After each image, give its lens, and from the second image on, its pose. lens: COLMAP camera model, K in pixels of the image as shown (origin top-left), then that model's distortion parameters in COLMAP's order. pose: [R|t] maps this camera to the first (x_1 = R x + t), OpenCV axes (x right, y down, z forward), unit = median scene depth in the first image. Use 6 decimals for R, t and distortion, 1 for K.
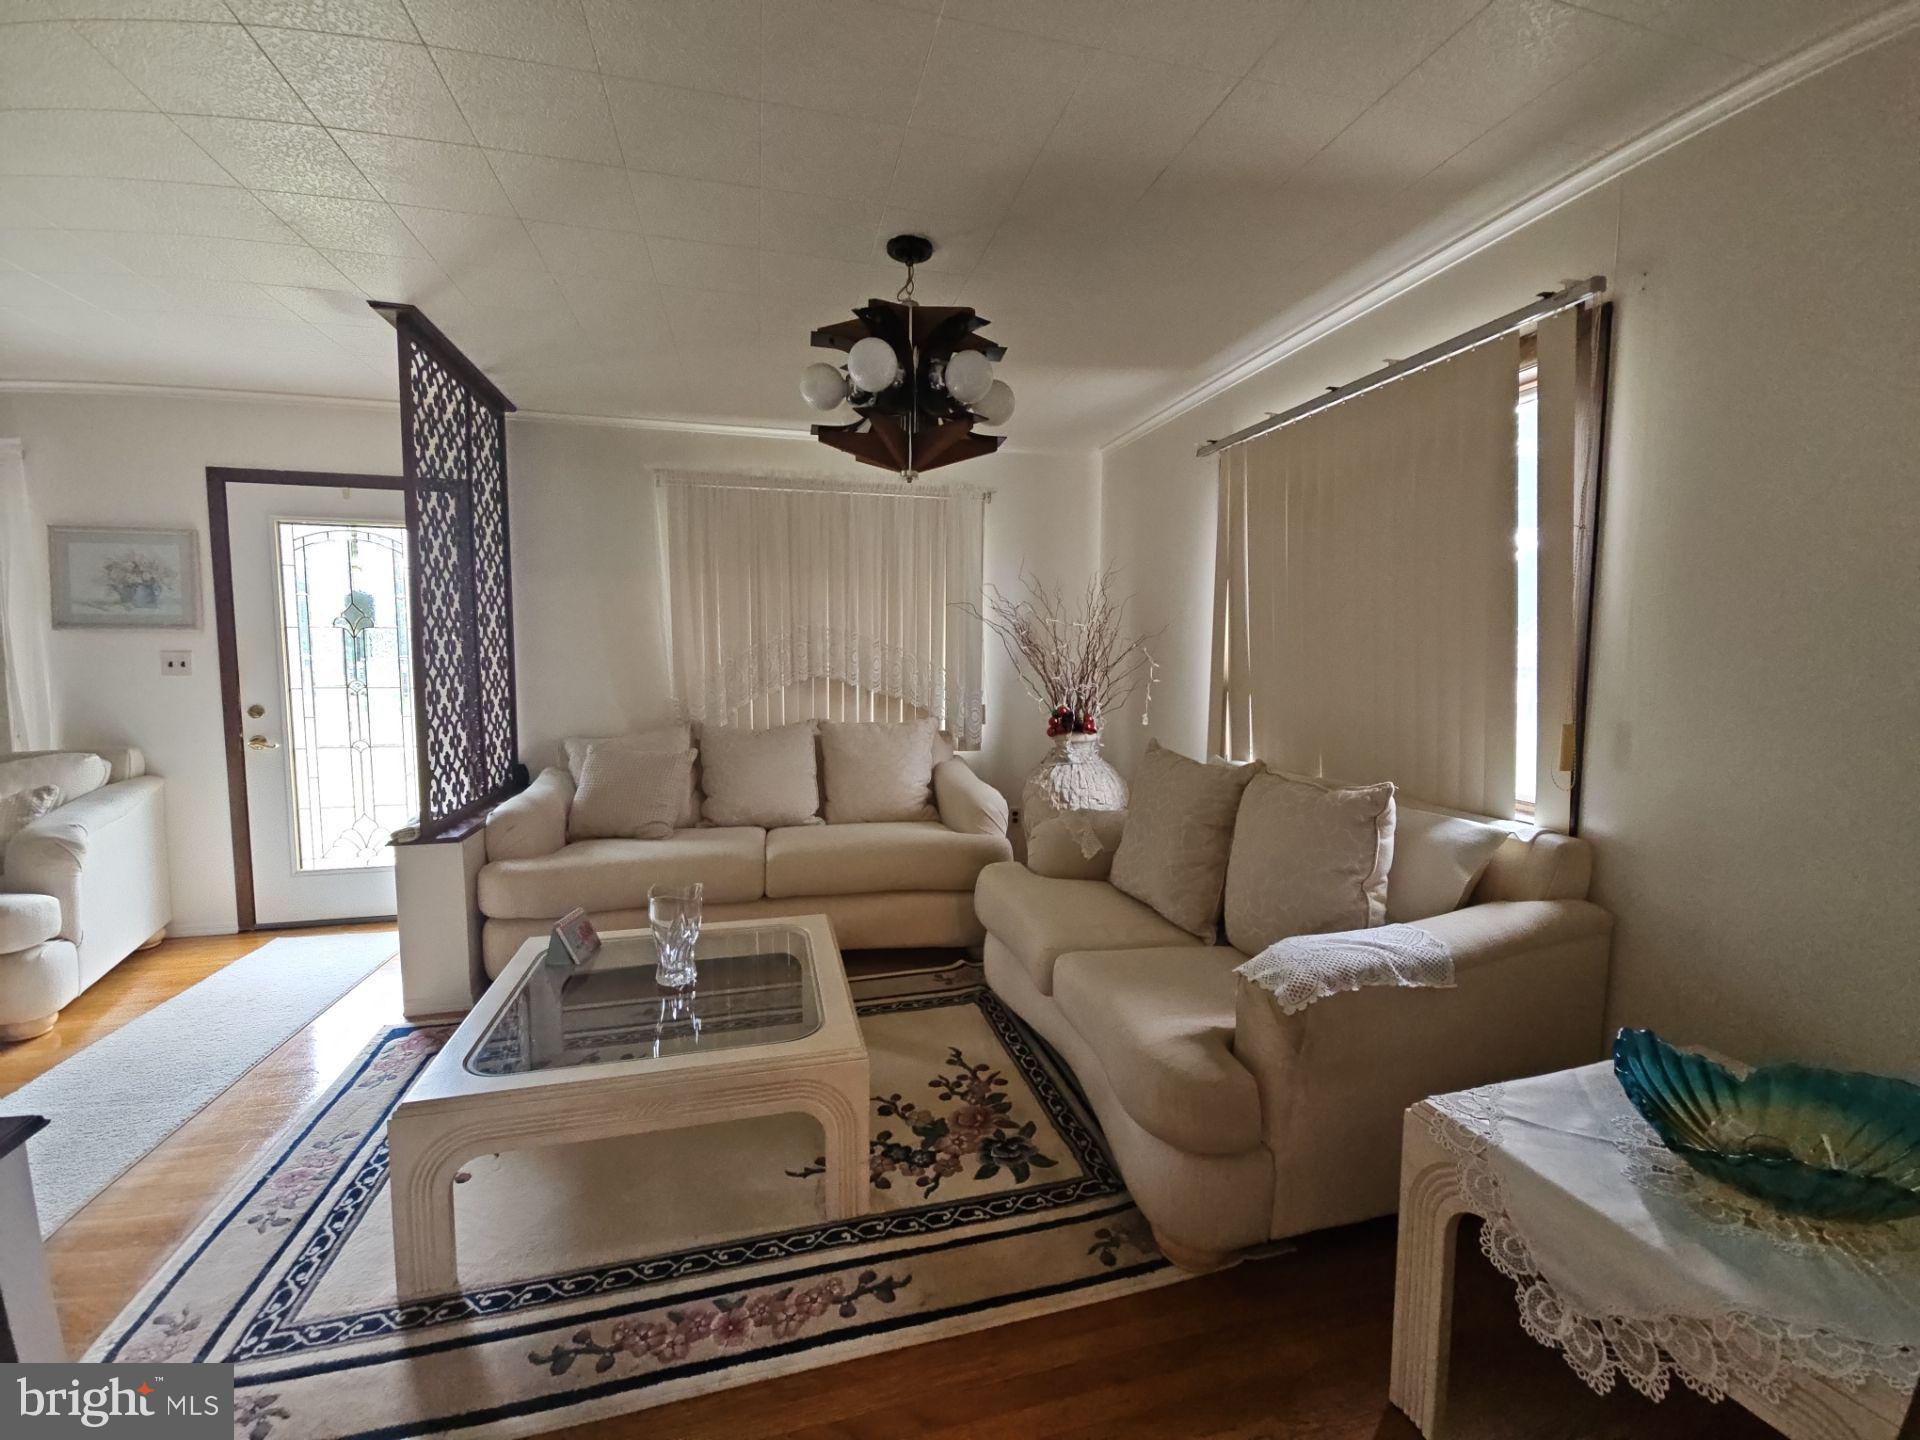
lens RADIAL K [[783.2, 0, 954.2], [0, 783.2, 713.9], [0, 0, 1]] dist [0.001045, -0.000097]
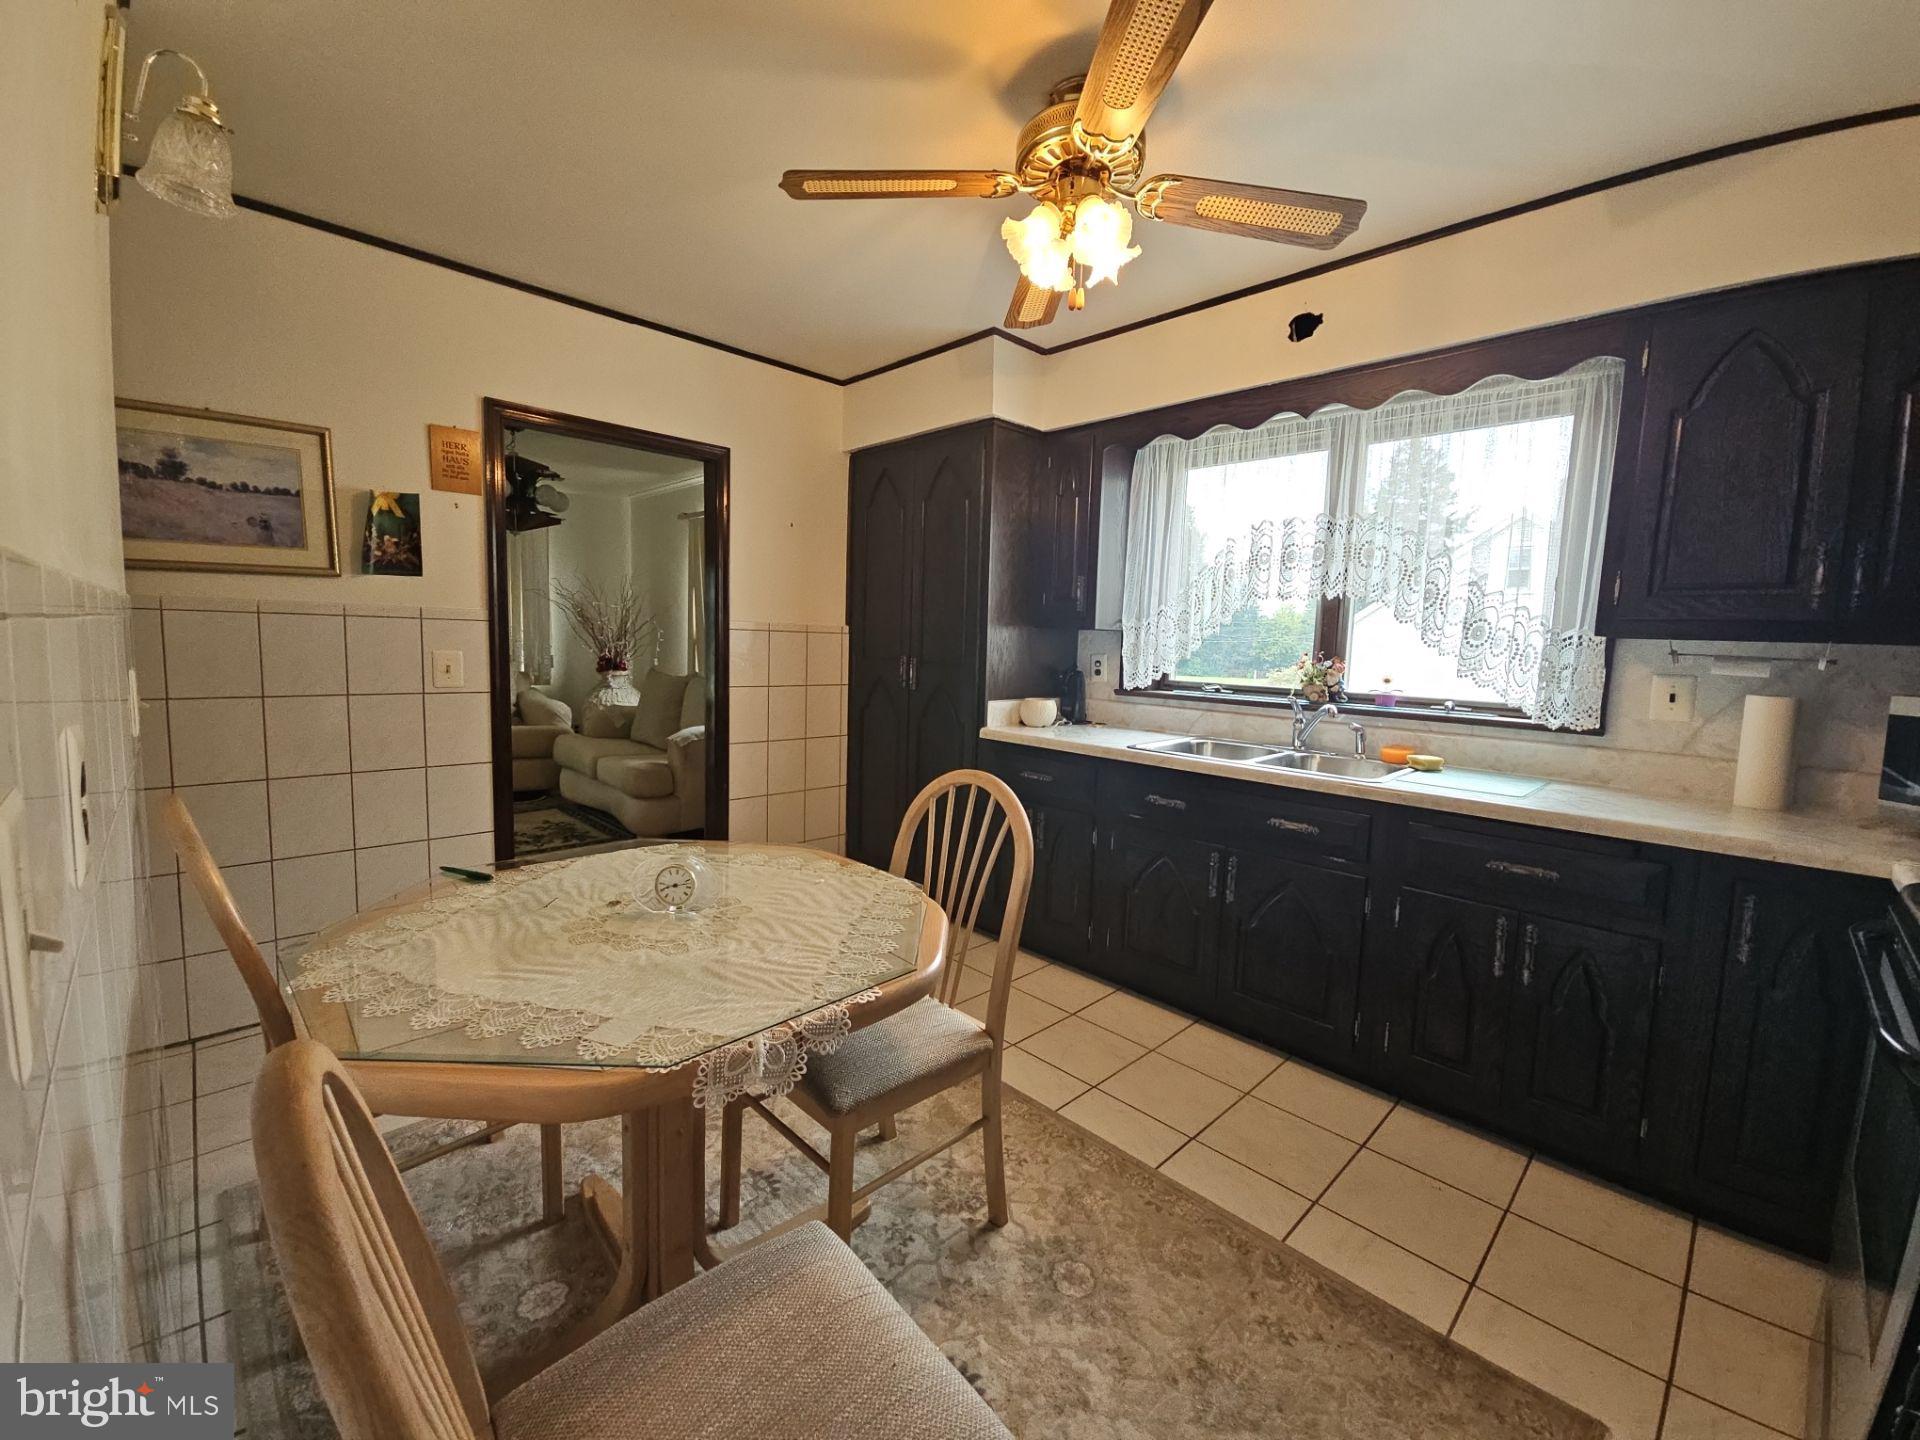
lens RADIAL K [[783.2, 0, 954.2], [0, 783.2, 713.9], [0, 0, 1]] dist [0.001045, -0.000097]
pose [[0.863842, -0.029483, 0.502900, -0.066259], [0.015785, 0.999380, 0.031476, 0.078570], [-0.503516, -0.019252, 0.863771, -0.851158]]
